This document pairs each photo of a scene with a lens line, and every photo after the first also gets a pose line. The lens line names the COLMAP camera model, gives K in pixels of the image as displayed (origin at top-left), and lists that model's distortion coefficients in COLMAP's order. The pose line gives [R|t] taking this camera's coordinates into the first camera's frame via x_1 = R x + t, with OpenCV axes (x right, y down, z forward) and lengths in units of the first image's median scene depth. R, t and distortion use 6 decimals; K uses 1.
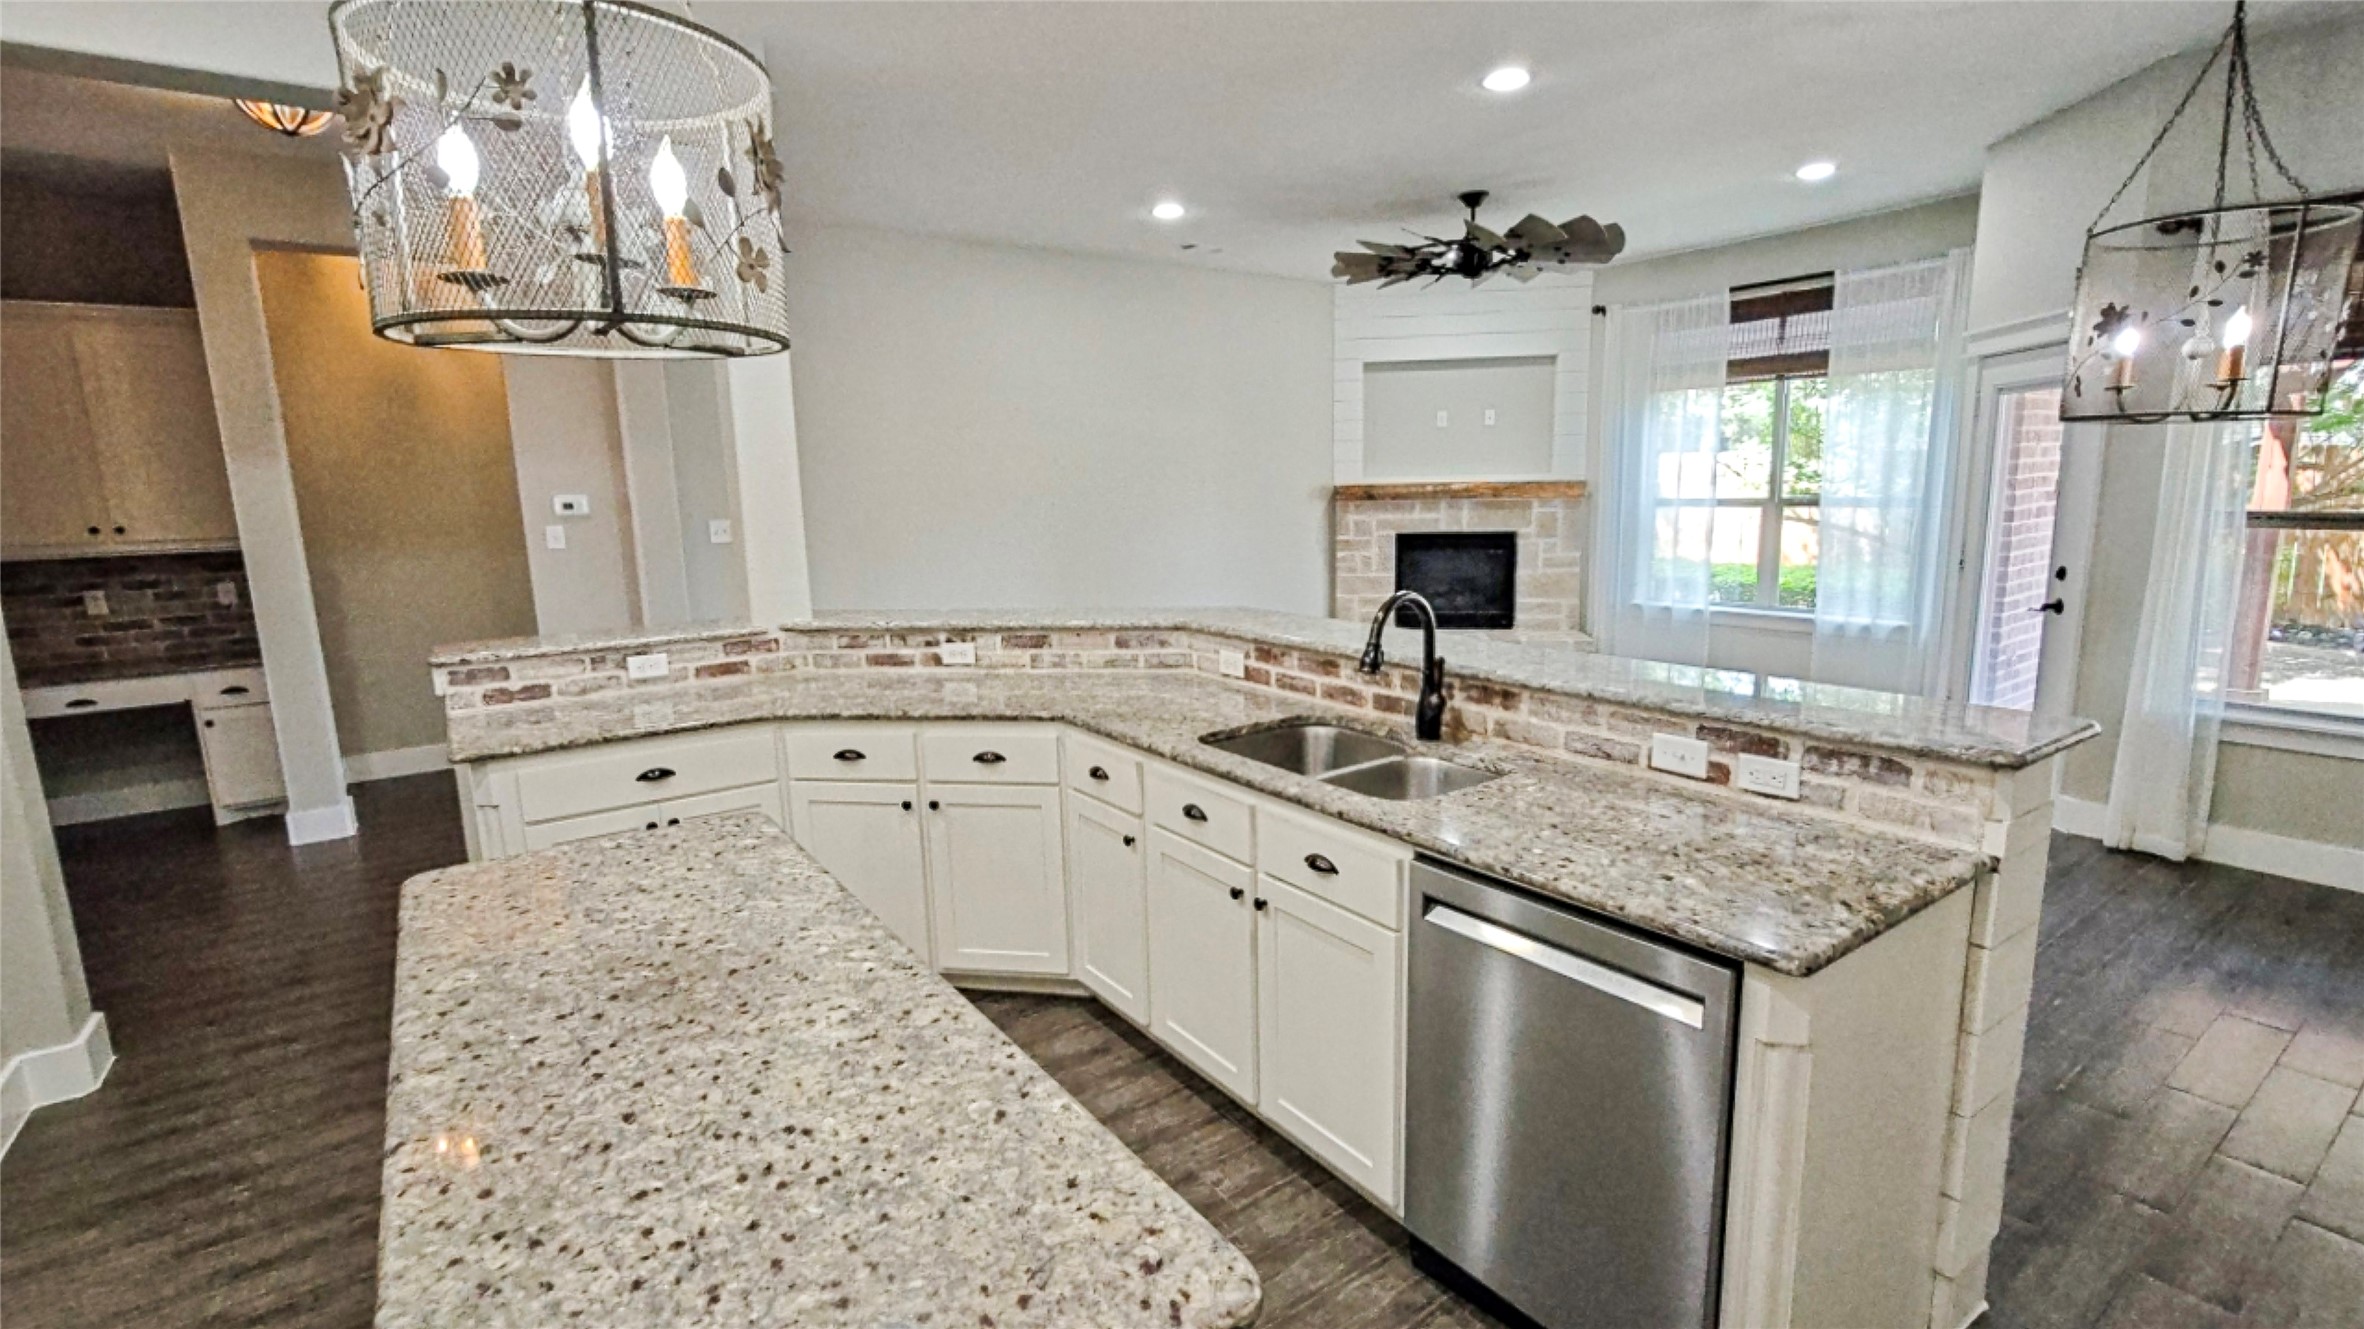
lens RADIAL K [[1066.4, 0, 1187.7], [0, 1066.4, 679.4], [0, 0, 1]] dist [-0.001194, 0.000190]
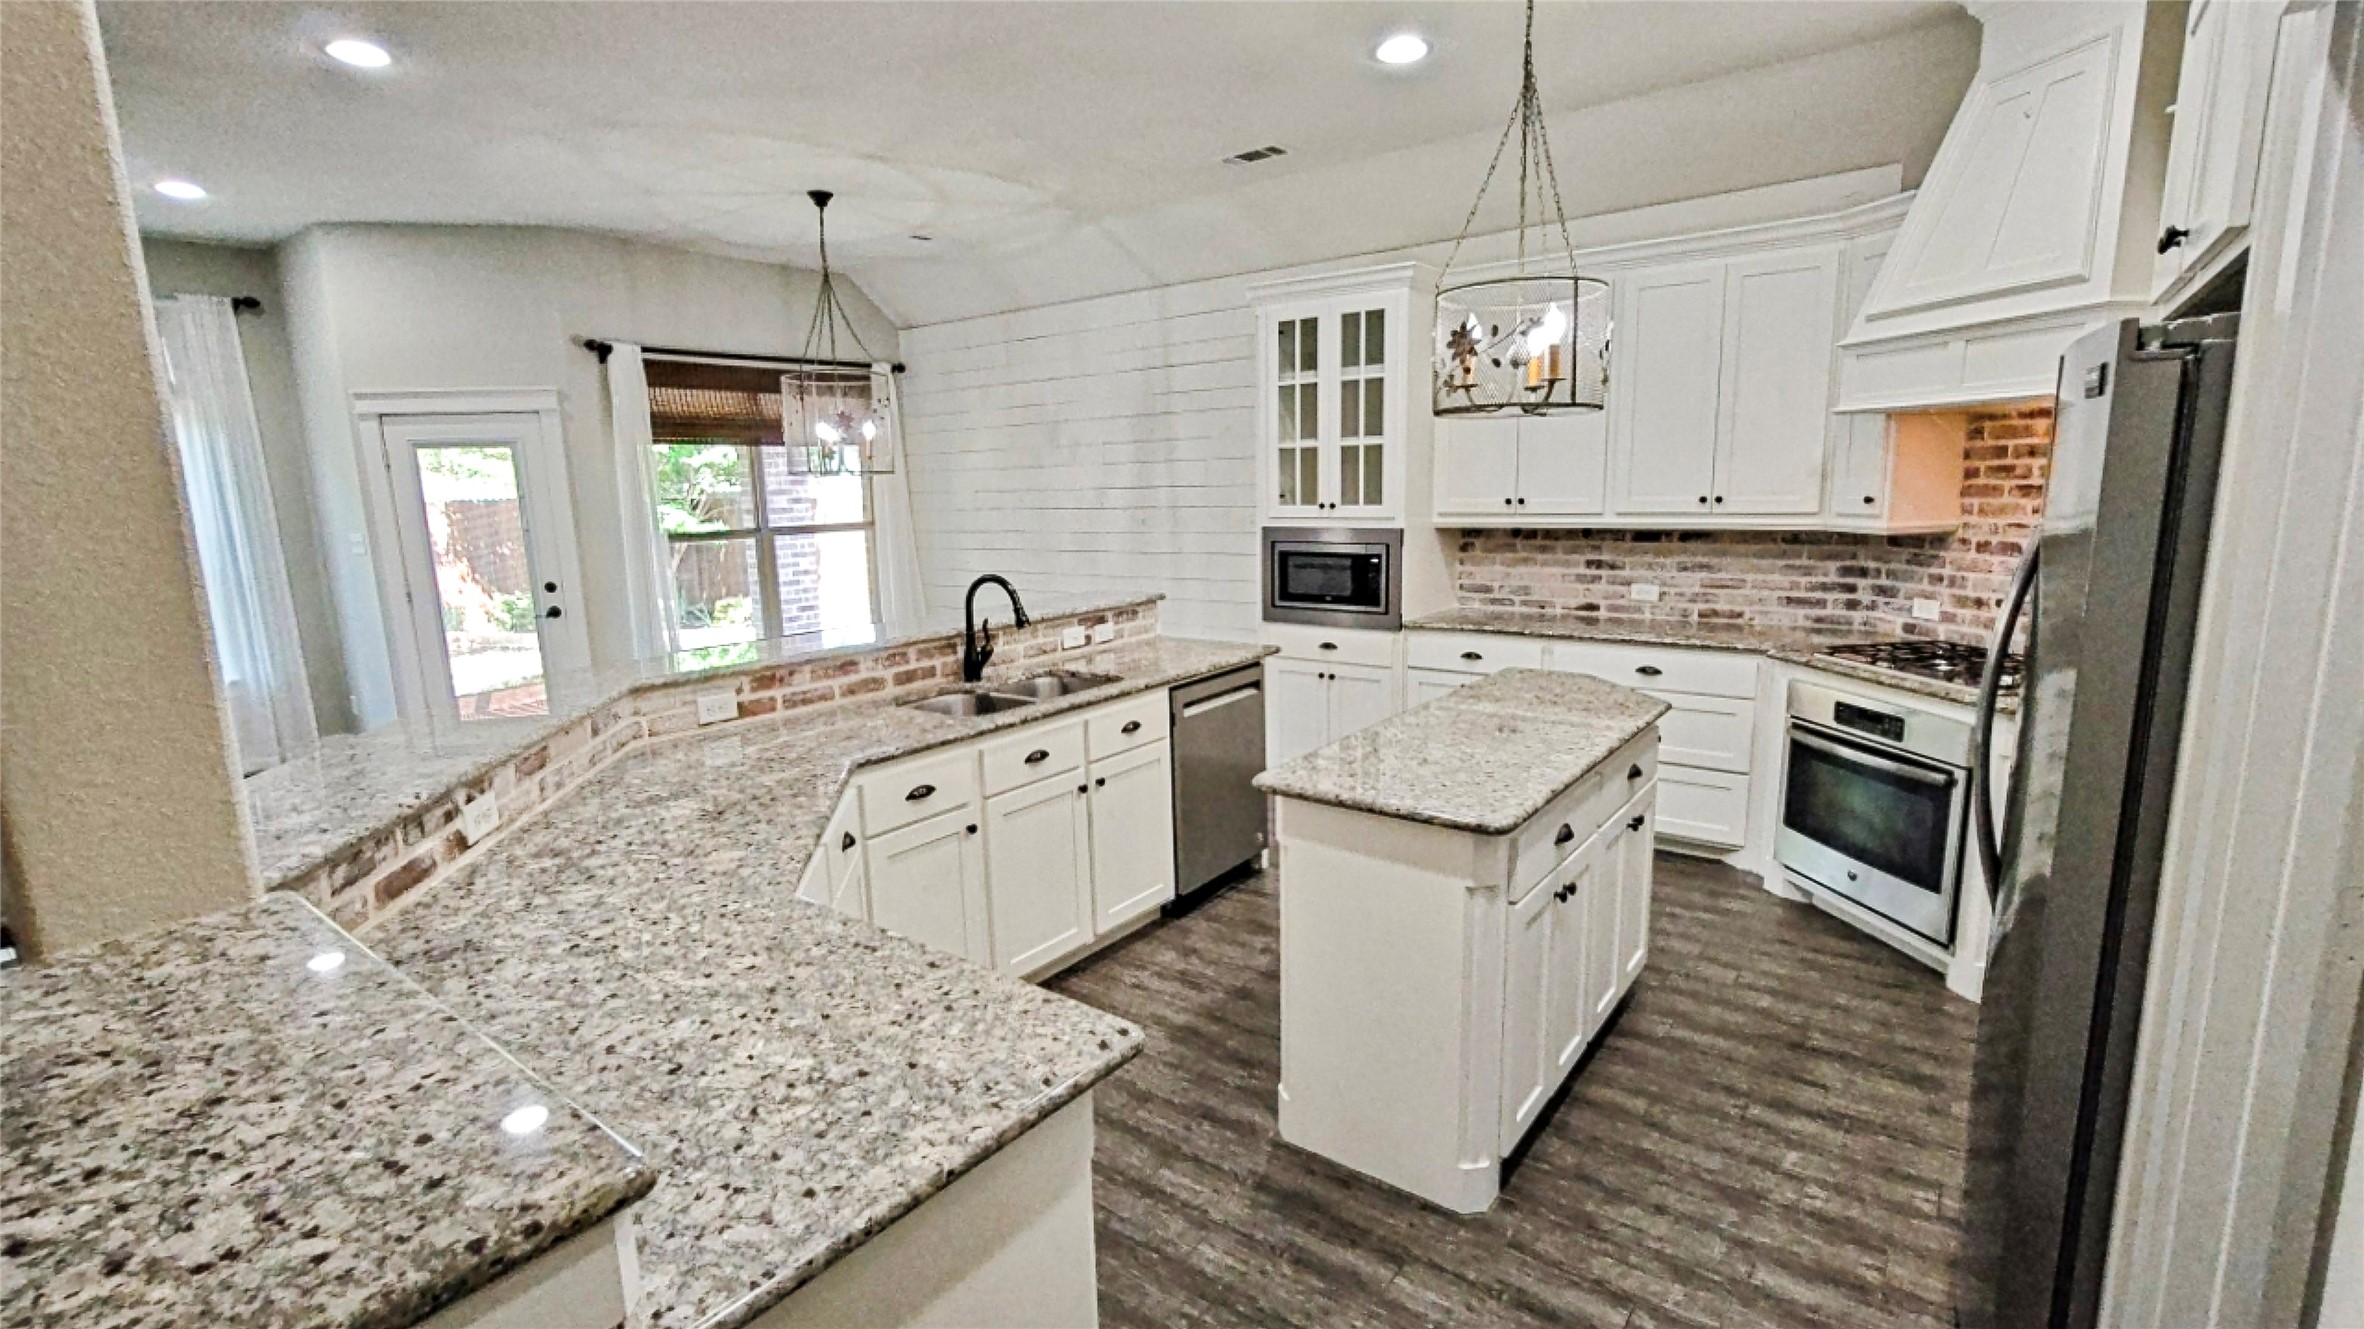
lens RADIAL K [[1066.4, 0, 1178.8], [0, 1066.4, 671.9], [0, 0, 1]] dist [-0.001194, 0.000190]
pose [[-0.316102, -0.136120, 0.938909, -0.921885], [0.205774, 0.956258, 0.207913, -0.150560], [-0.926141, 0.258925, -0.274265, 0.883559]]
